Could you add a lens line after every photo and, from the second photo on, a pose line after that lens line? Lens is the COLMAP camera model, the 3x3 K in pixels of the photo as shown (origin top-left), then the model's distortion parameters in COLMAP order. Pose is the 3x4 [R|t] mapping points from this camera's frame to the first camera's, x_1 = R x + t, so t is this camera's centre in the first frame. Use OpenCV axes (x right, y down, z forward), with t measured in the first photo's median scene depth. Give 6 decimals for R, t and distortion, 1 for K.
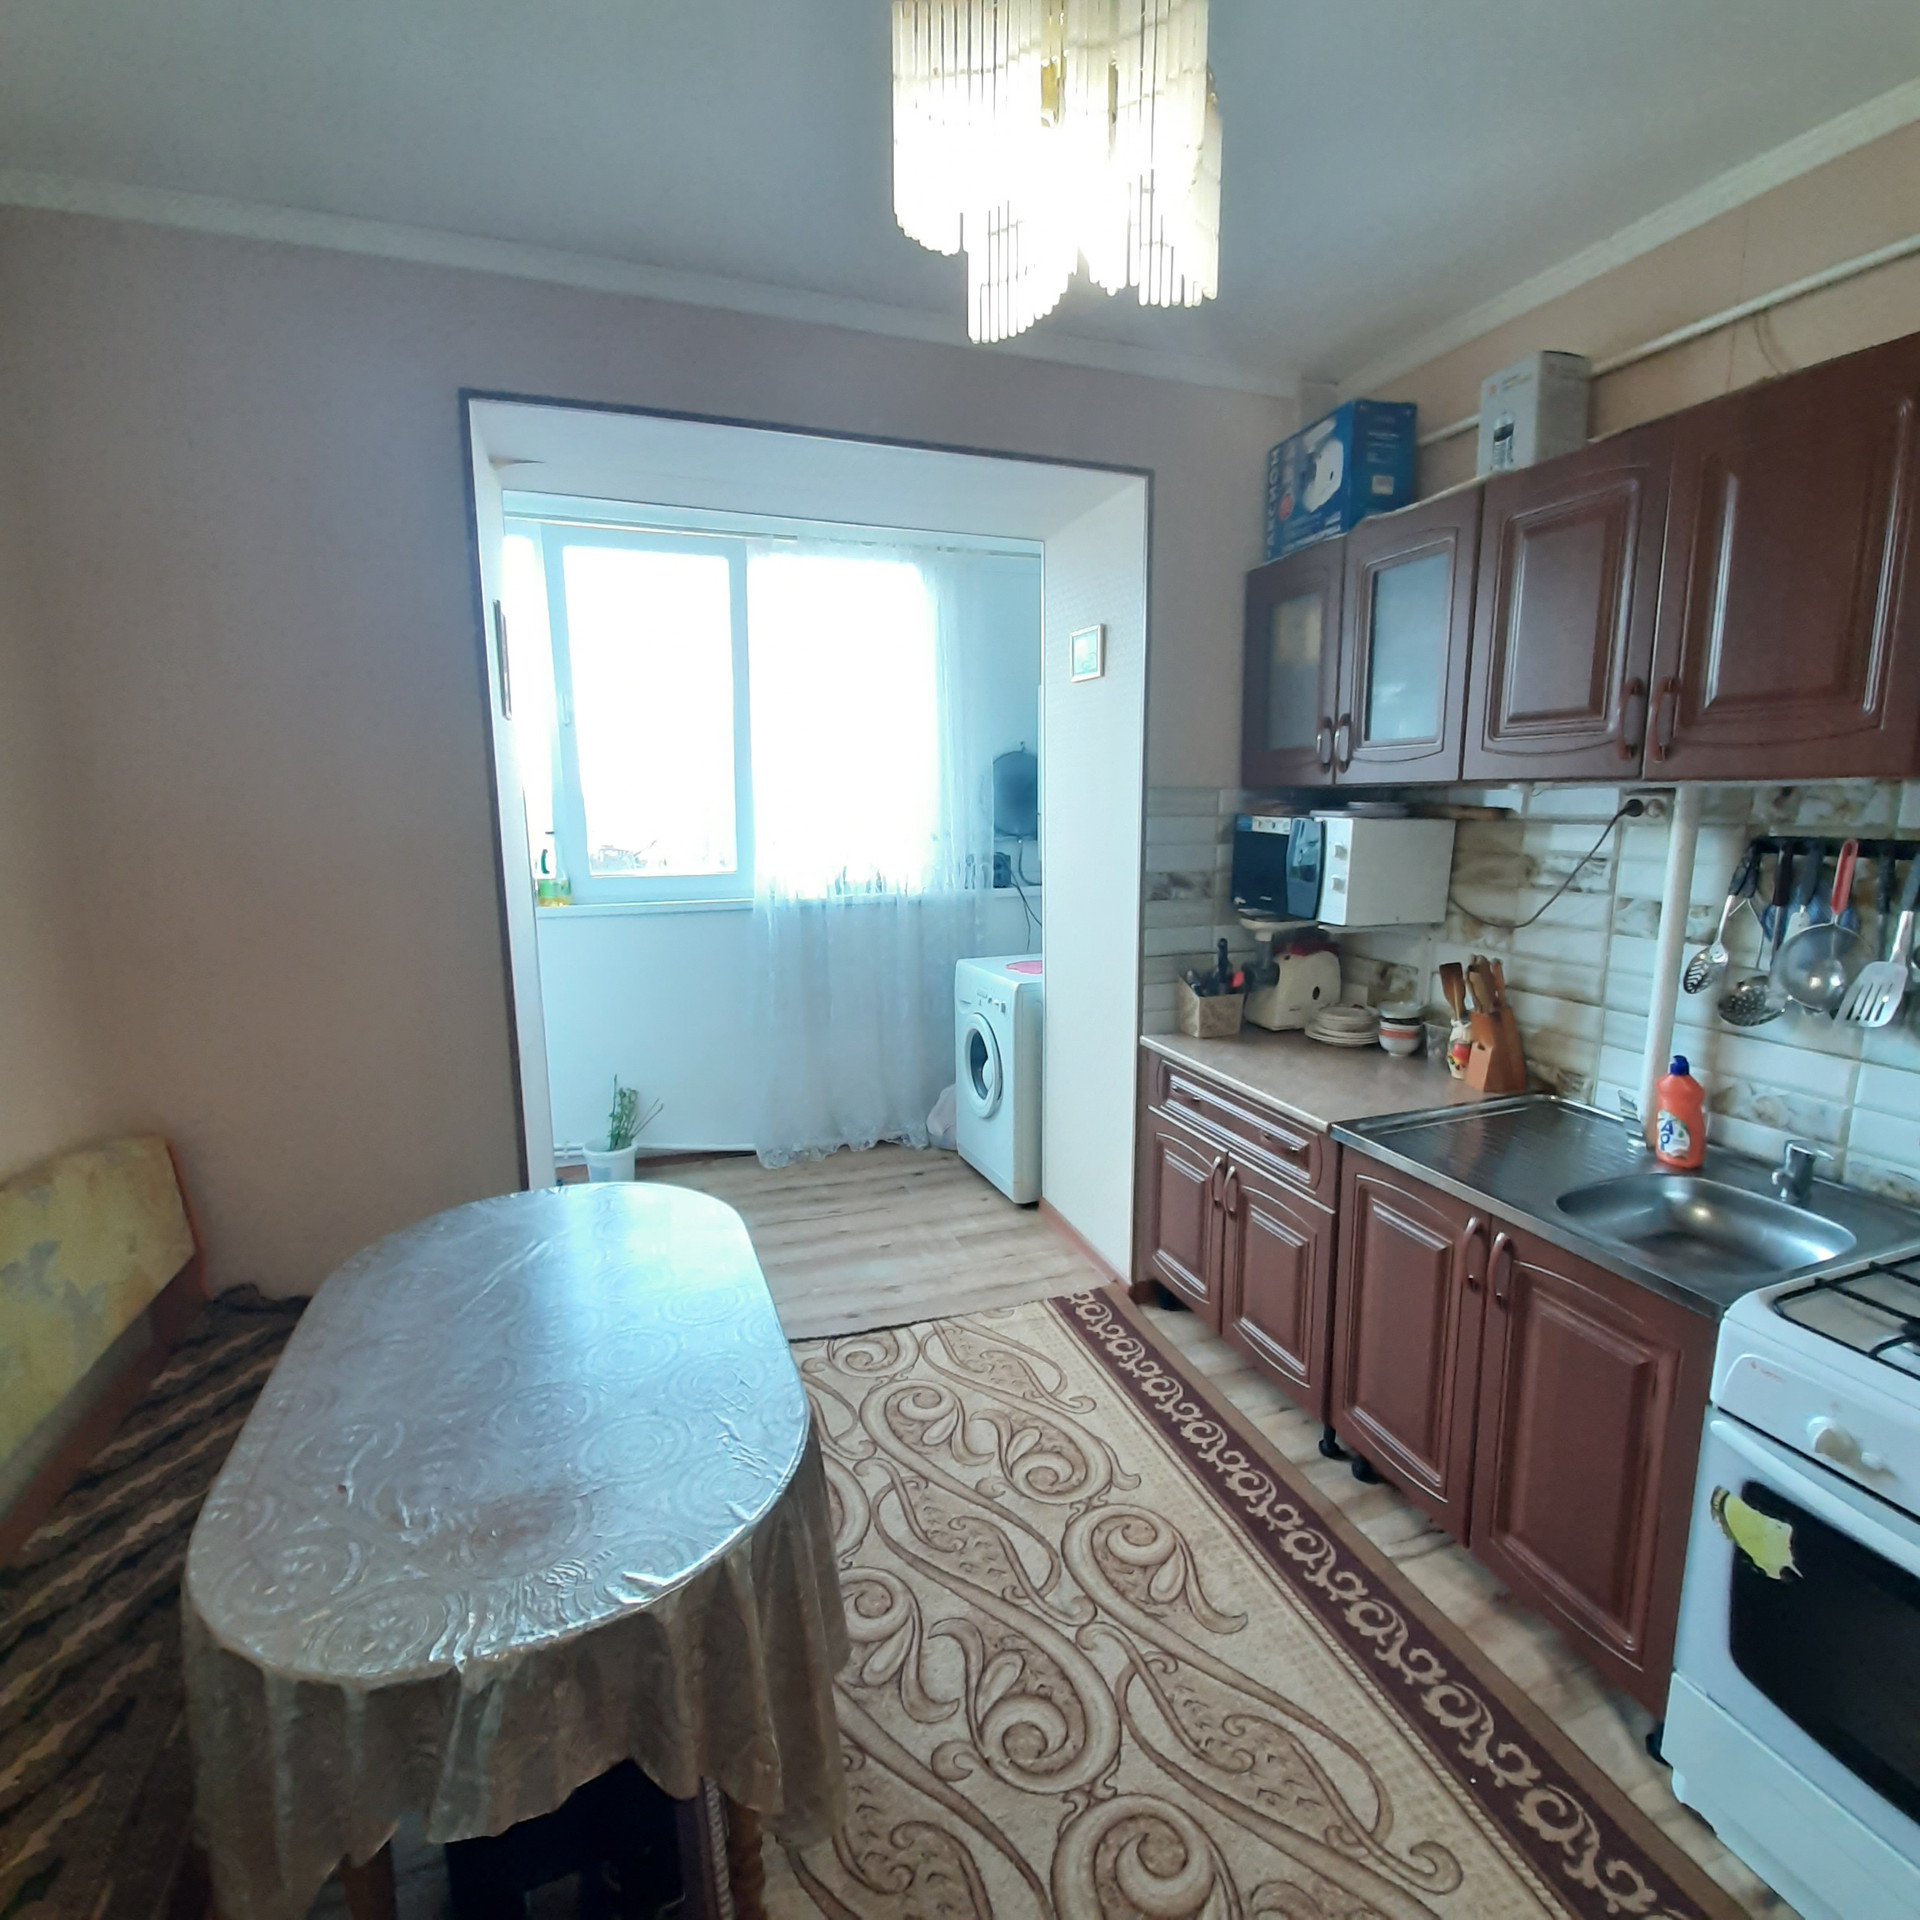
lens RADIAL K [[1002.4, 0, 960.0], [0, 1002.4, 960.0], [0, 0, 1]] dist [-0.000138, -0.000182]
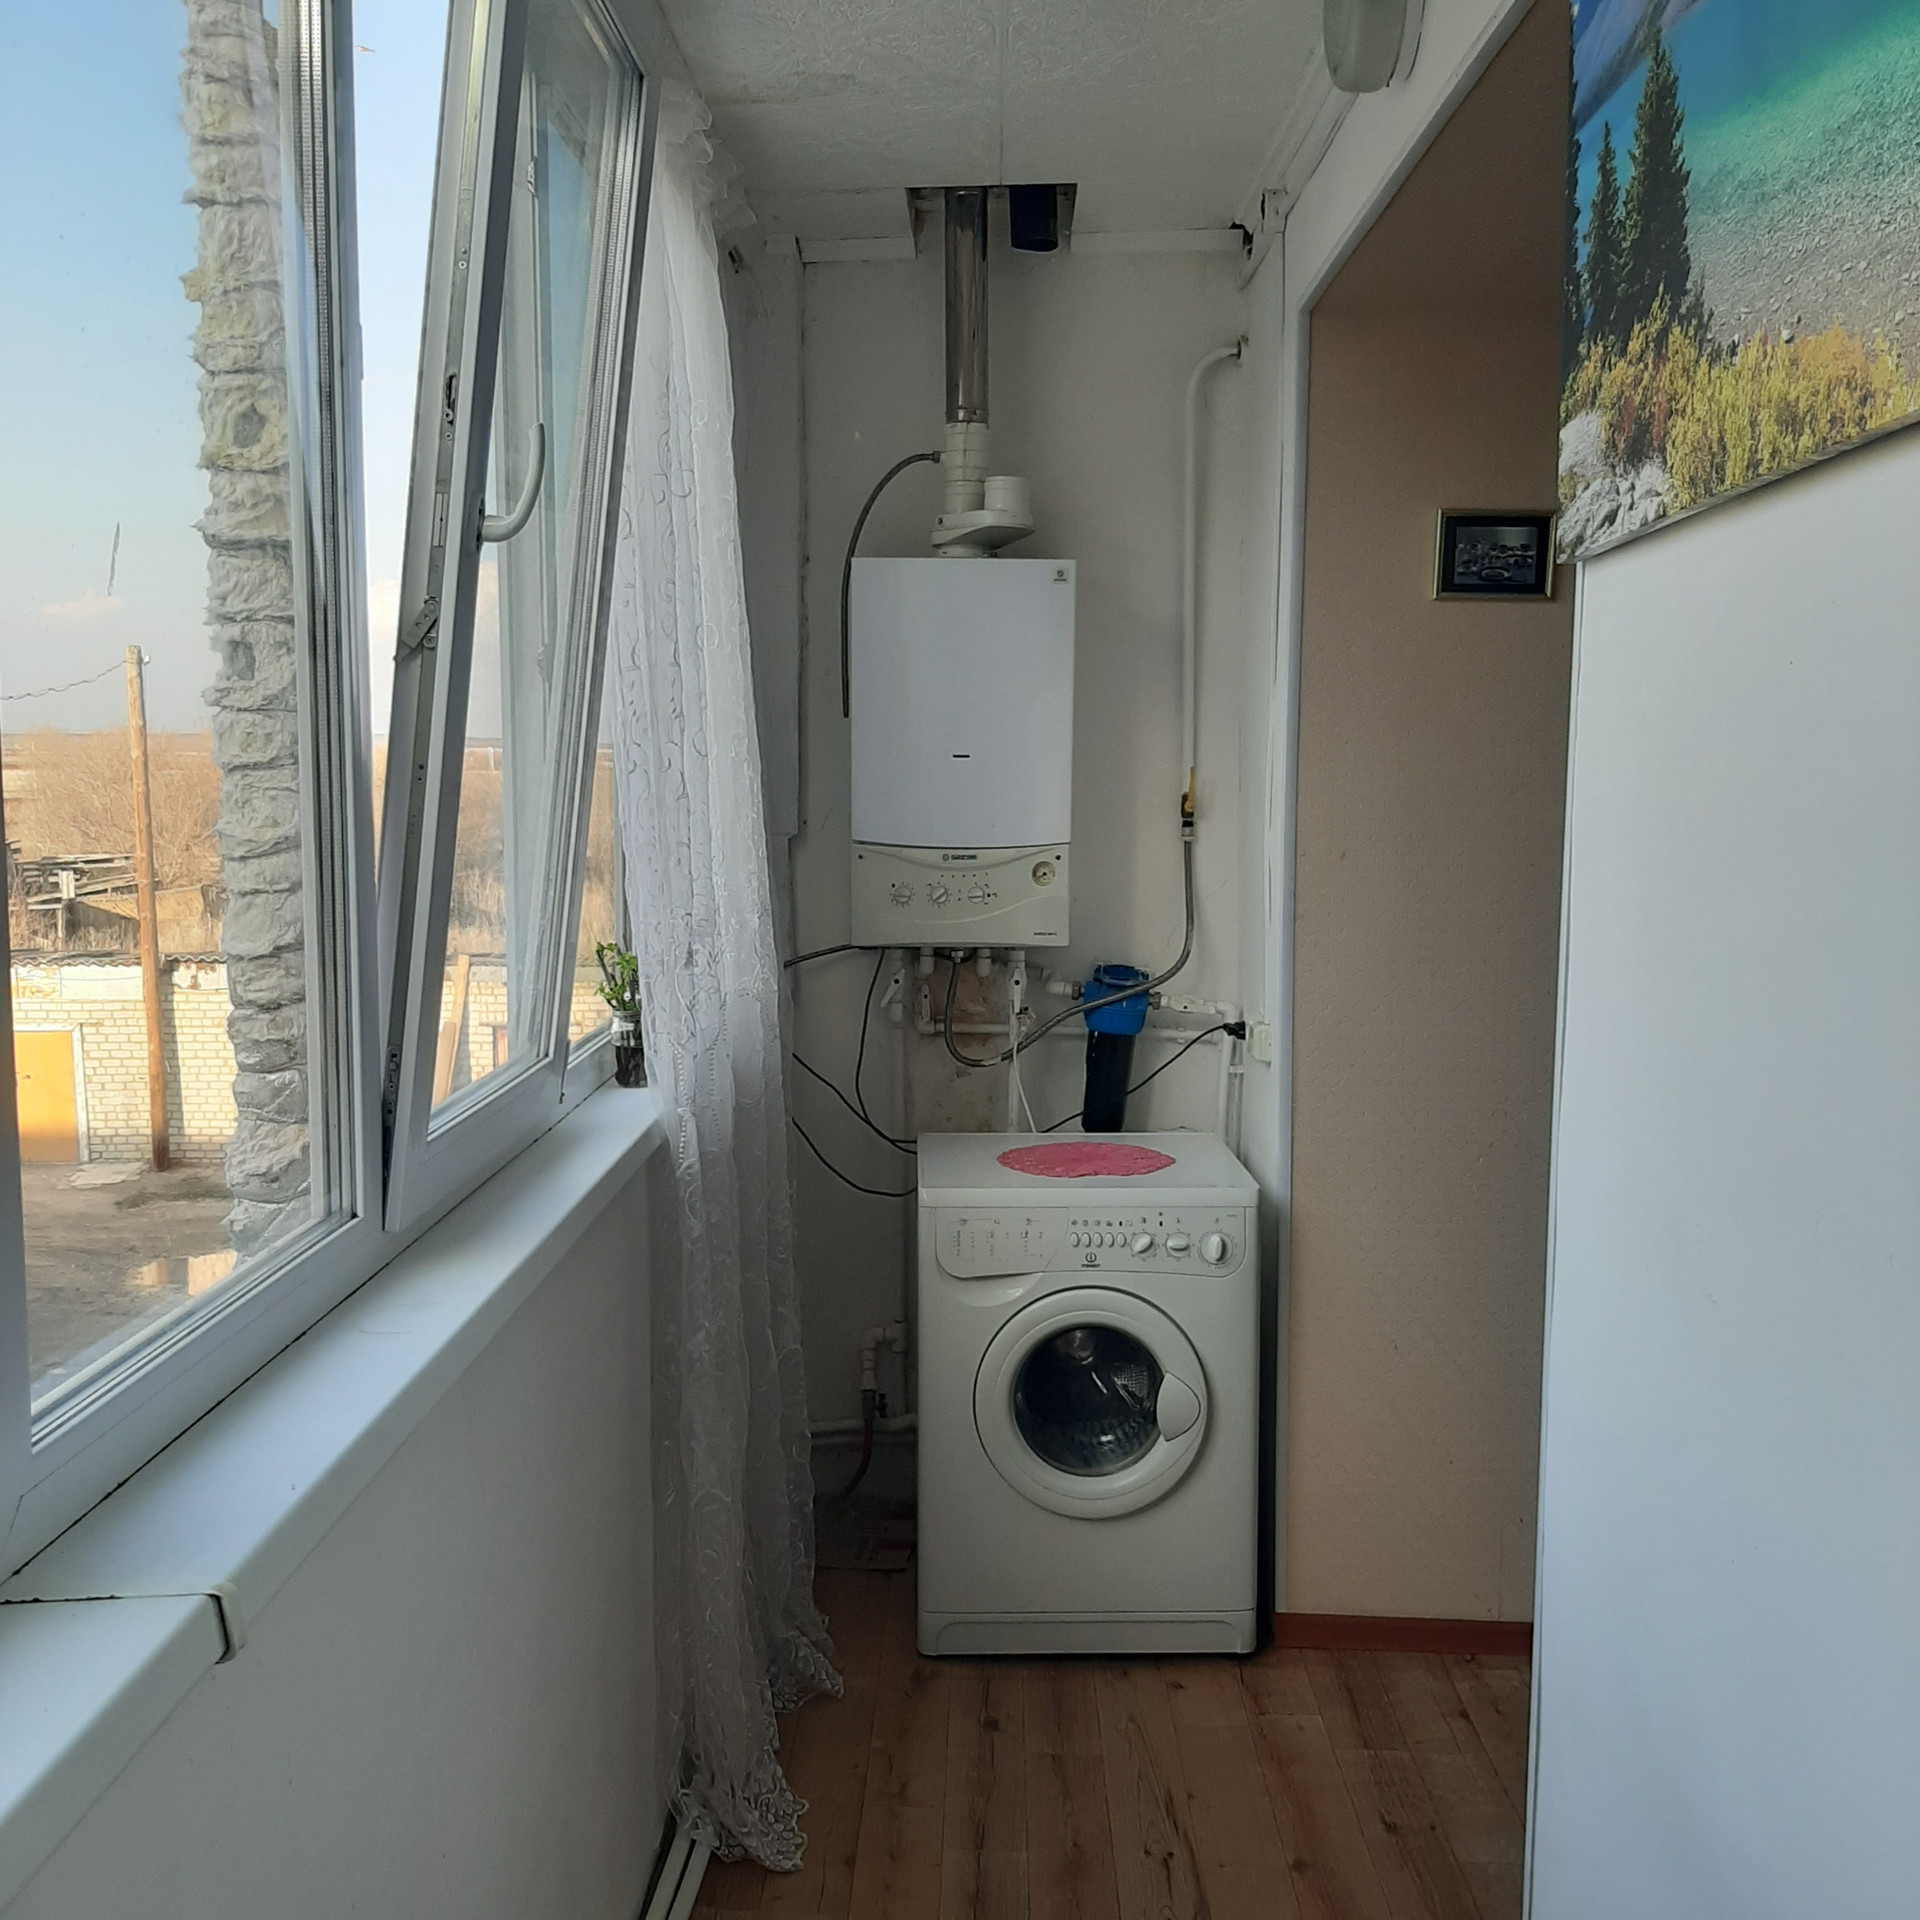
lens RADIAL K [[2034.5, 0, 960.0], [0, 2034.5, 960.0], [0, 0, 1]] dist [0.006297, 0.007055]
pose [[0.354536, -0.085255, 0.931147, -1.196487], [0.149896, 0.988138, 0.033400, -0.178262], [-0.922949, 0.127733, 0.363110, 1.050984]]
